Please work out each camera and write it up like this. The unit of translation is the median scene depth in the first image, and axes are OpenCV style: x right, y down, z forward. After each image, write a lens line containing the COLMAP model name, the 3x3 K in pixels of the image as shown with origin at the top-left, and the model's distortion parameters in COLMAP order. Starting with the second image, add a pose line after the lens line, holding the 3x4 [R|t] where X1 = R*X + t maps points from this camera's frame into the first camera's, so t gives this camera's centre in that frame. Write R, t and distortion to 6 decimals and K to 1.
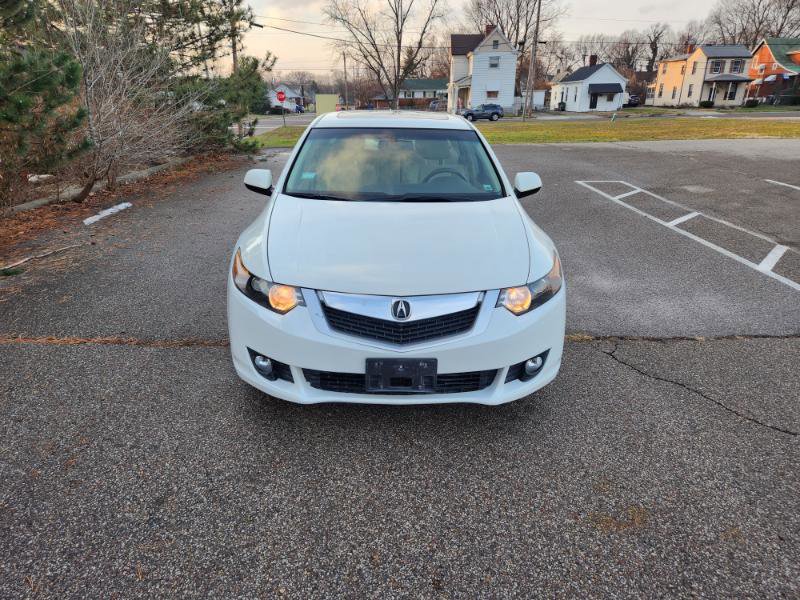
lens RADIAL K [[533.1, 0, 395.1], [0, 533.1, 300.6], [0, 0, 1]] dist [0.069046, -0.058711]
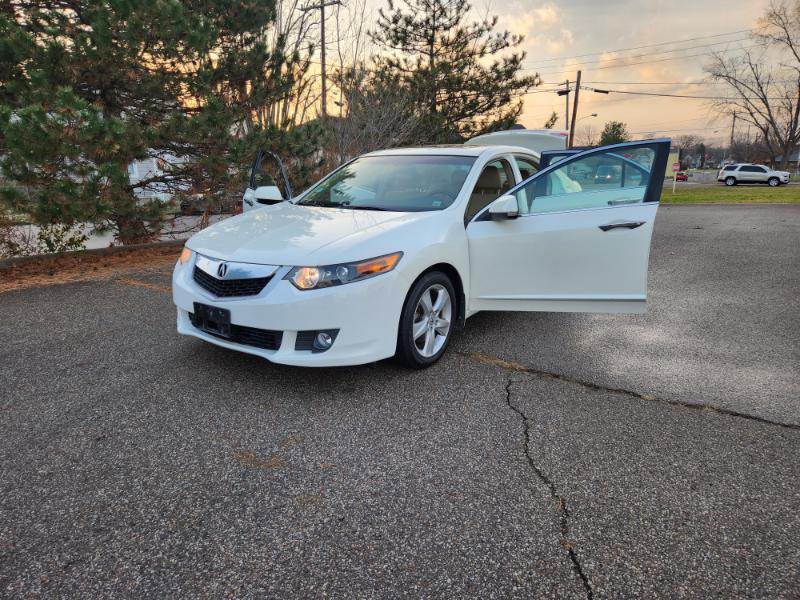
lens RADIAL K [[533.1, 0, 395.7], [0, 533.1, 302.9], [0, 0, 1]] dist [0.069046, -0.058711]
pose [[0.800002, 0.137377, -0.584059, 0.580960], [-0.200458, 0.978697, -0.044372, 0.035662], [0.565521, 0.152577, 0.810498, 0.094427]]
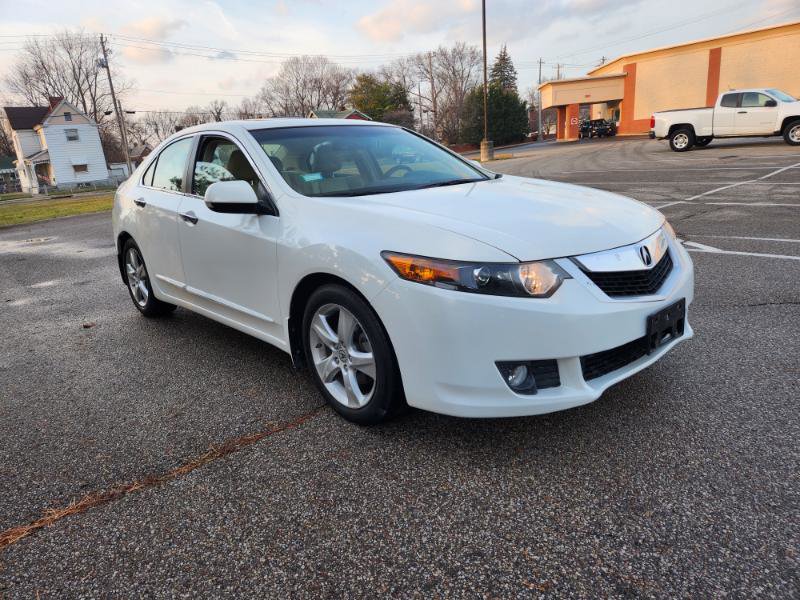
lens RADIAL K [[533.1, 0, 395.2], [0, 533.1, 296.9], [0, 0, 1]] dist [0.069046, -0.058711]
pose [[0.753421, -0.228932, 0.616399, -0.451319], [0.303922, 0.952532, -0.017709, -0.014331], [-0.583086, 0.200680, 0.787235, 0.277796]]
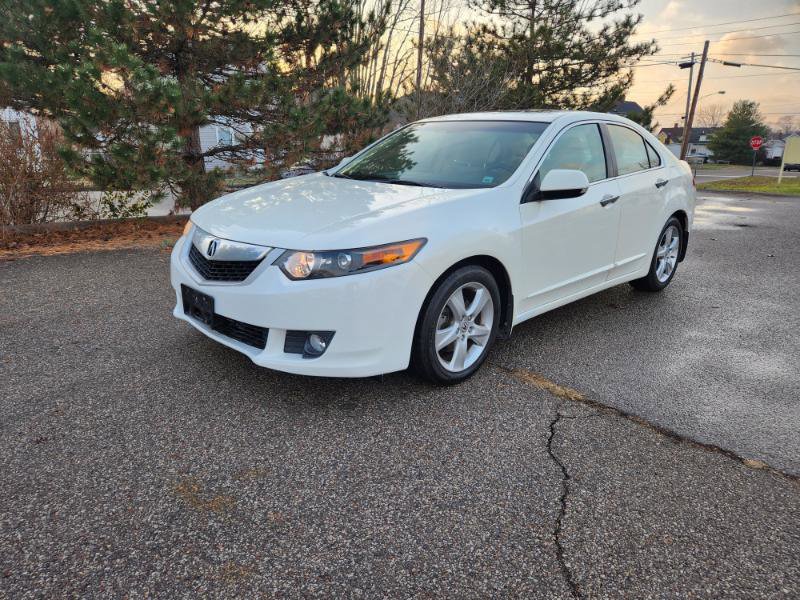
lens RADIAL K [[533.1, 0, 391.4], [0, 533.1, 304.1], [0, 0, 1]] dist [0.069046, -0.058711]
pose [[0.679506, 0.216953, -0.700859, 0.545617], [-0.272412, 0.961596, 0.033552, -0.005188], [0.681222, 0.168124, 0.712510, 0.246274]]
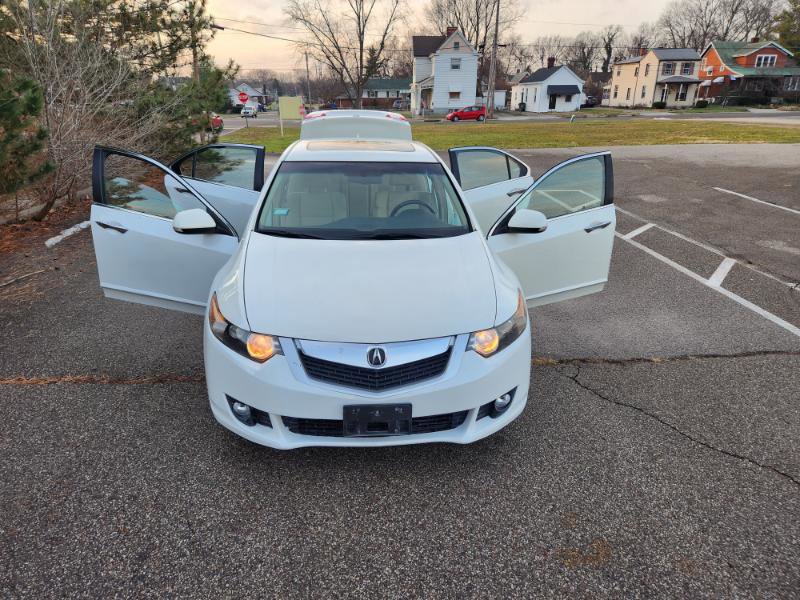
lens RADIAL K [[533.1, 0, 393.1], [0, 533.1, 293.9], [0, 0, 1]] dist [0.069046, -0.058711]
pose [[0.998158, -0.019374, 0.057487, -0.007064], [0.019826, 0.999777, -0.007293, -0.050039], [-0.057333, 0.008419, 0.998320, -0.022673]]
